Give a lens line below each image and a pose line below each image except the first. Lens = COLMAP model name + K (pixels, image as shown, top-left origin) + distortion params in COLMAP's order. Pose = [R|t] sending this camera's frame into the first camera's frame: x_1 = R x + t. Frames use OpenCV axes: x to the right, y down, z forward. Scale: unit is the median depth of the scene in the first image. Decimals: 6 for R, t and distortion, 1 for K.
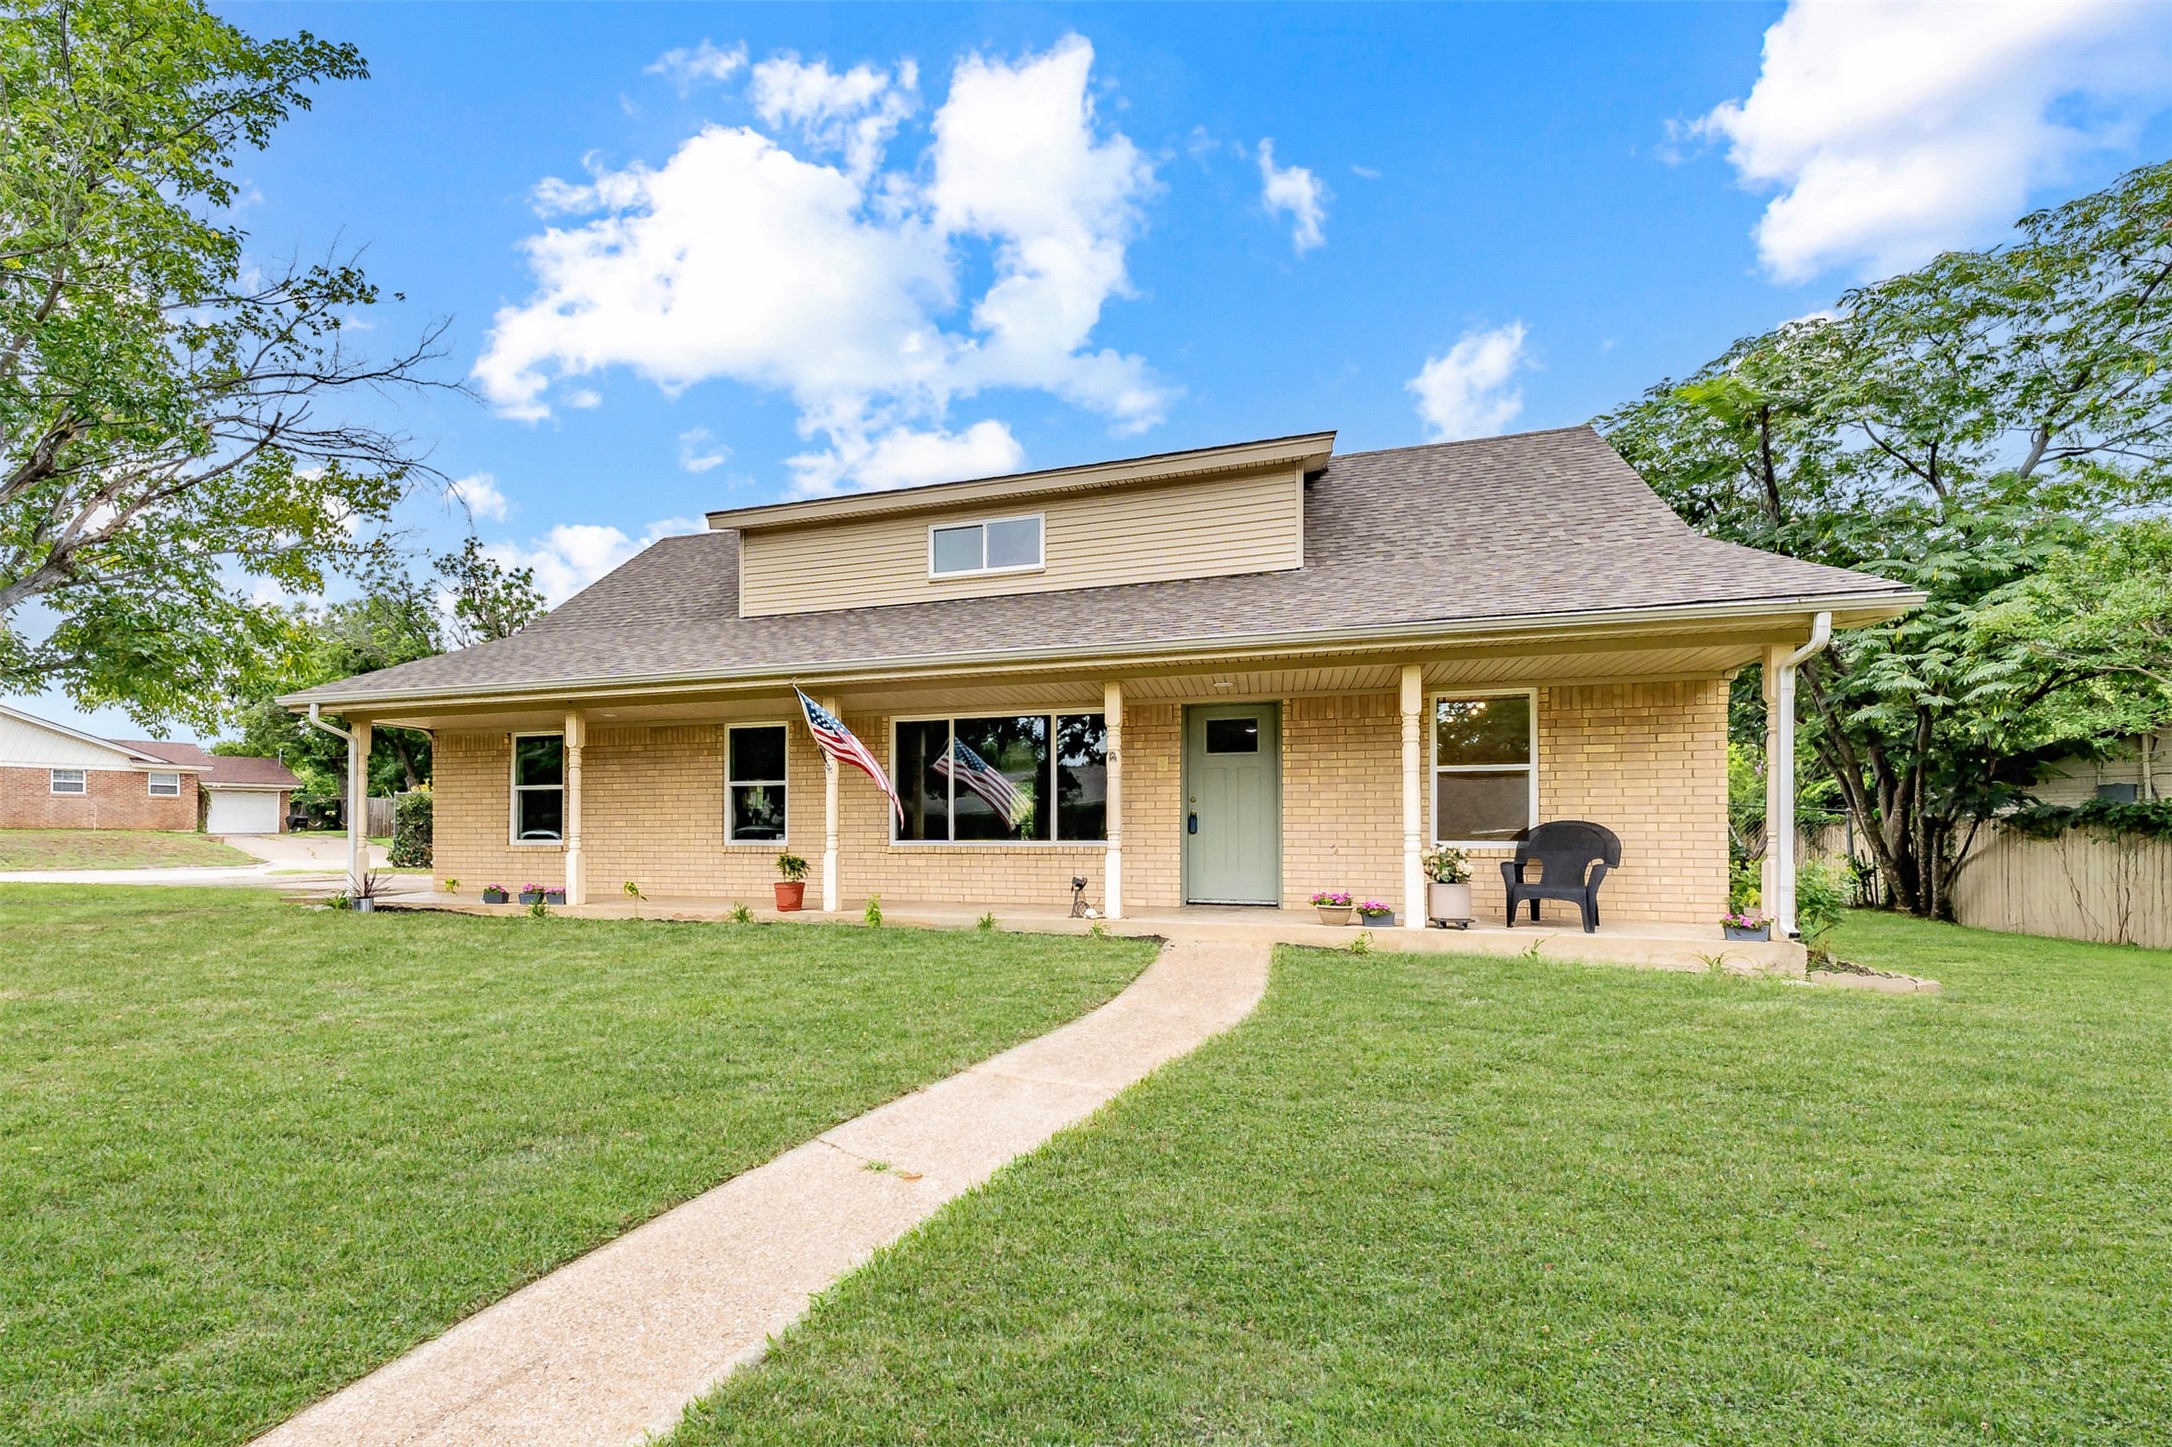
lens RADIAL K [[768.5, 0, 1009.0], [0, 768.5, 821.0], [0, 0, 1]] dist [0.011849, 0.000002]
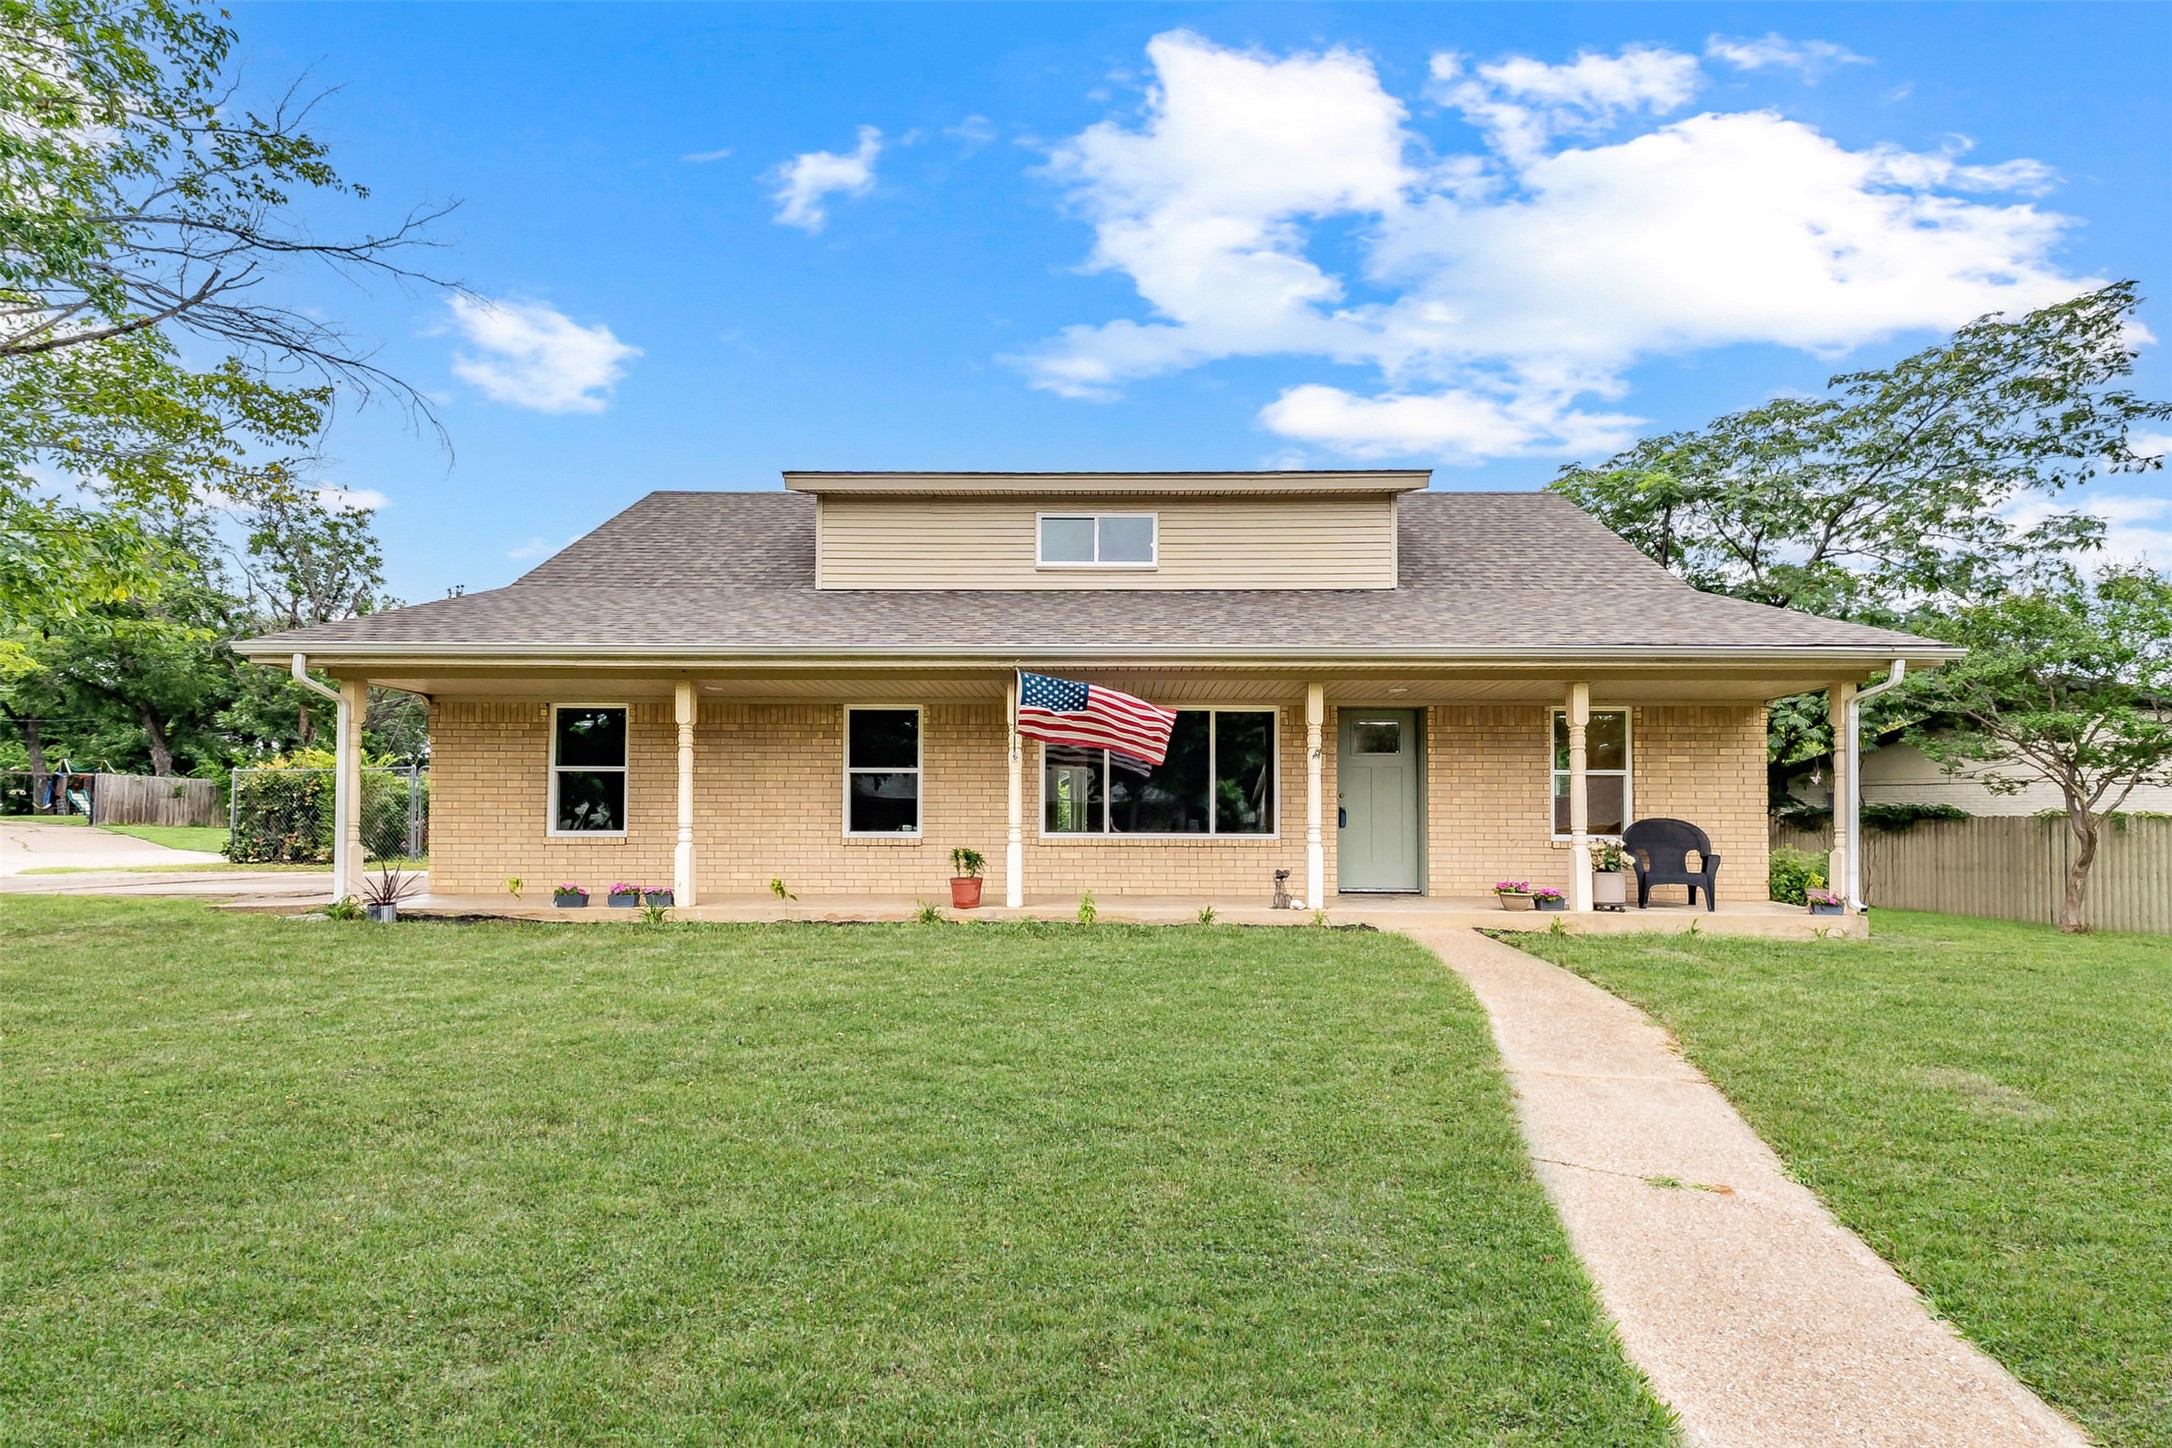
lens RADIAL K [[738.8, 0, 1083.1], [0, 738.8, 806.8], [0, 0, 1]] dist [0.017896, -0.005703]
pose [[0.966859, 0.011061, 0.255070, -0.394962], [-0.009443, 0.999927, -0.007567, -0.000798], [-0.255135, 0.004908, 0.966893, 0.097314]]
